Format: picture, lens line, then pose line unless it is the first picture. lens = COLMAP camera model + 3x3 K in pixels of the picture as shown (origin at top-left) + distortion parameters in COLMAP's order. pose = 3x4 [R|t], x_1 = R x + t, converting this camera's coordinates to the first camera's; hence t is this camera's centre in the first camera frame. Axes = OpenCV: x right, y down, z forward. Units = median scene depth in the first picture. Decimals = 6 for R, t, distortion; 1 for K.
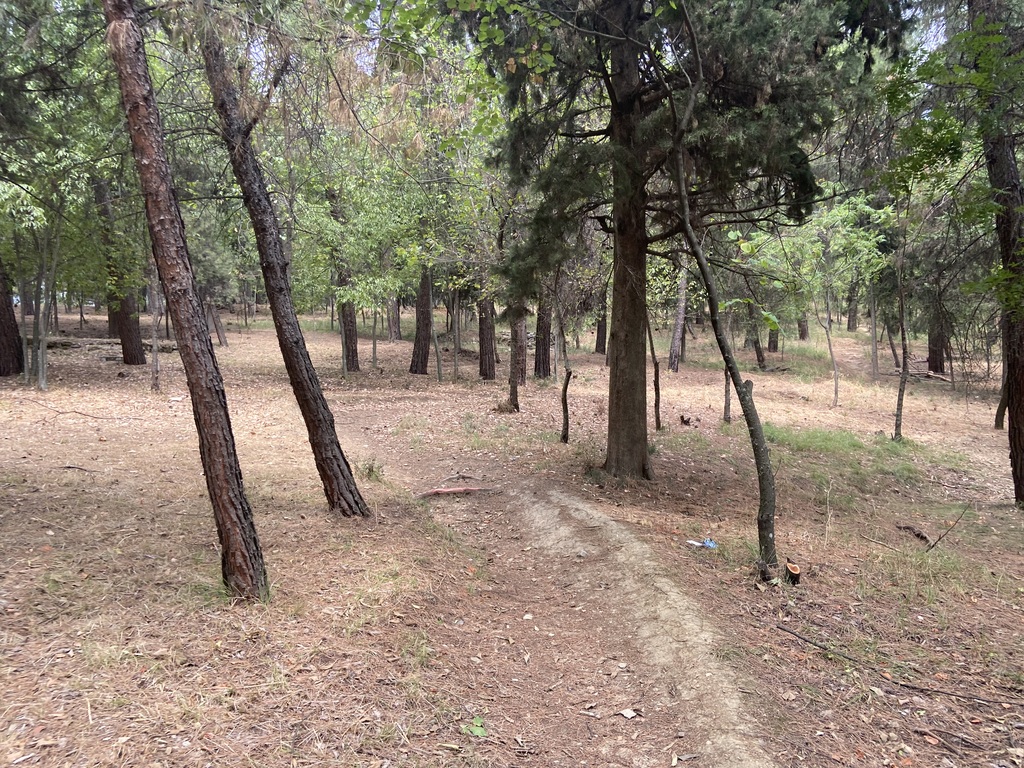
lens RADIAL K [[764.9, 0, 519.2], [0, 764.9, 386.9], [0, 0, 1]] dist [0.107466, -0.134885]
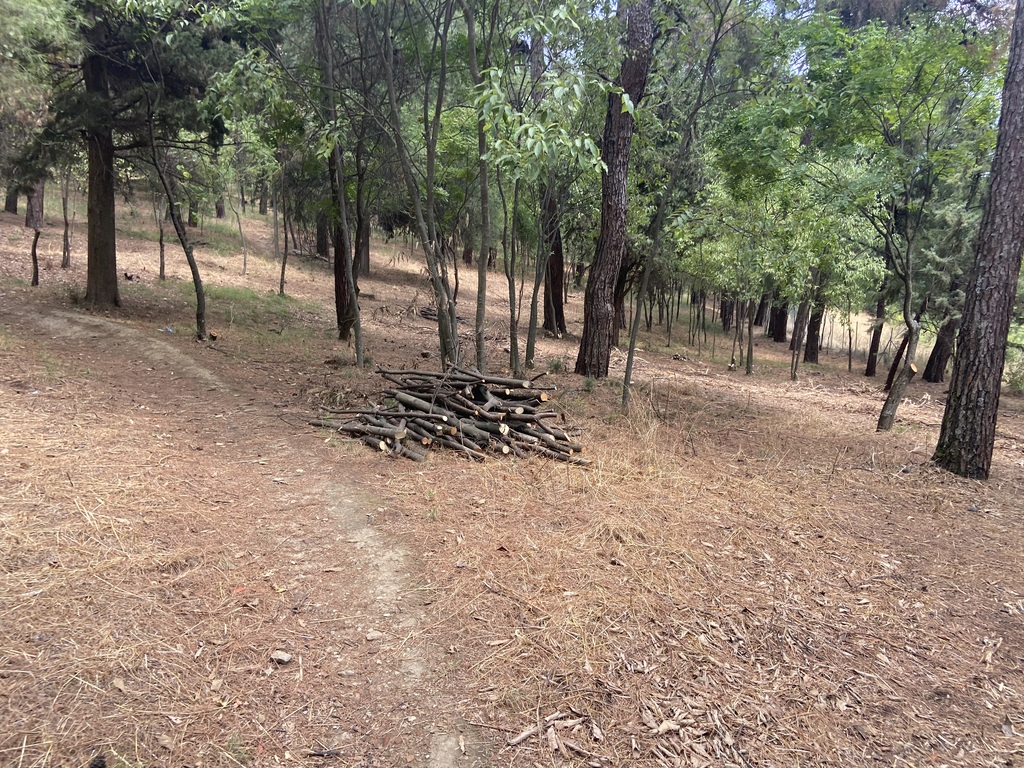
lens RADIAL K [[764.9, 0, 519.2], [0, 764.9, 386.9], [0, 0, 1]] dist [0.107466, -0.134885]
pose [[0.754309, -0.049845, 0.654625, -0.162404], [-0.053071, 0.989221, 0.136475, 0.013184], [-0.654371, -0.137685, 0.743533, -0.451527]]
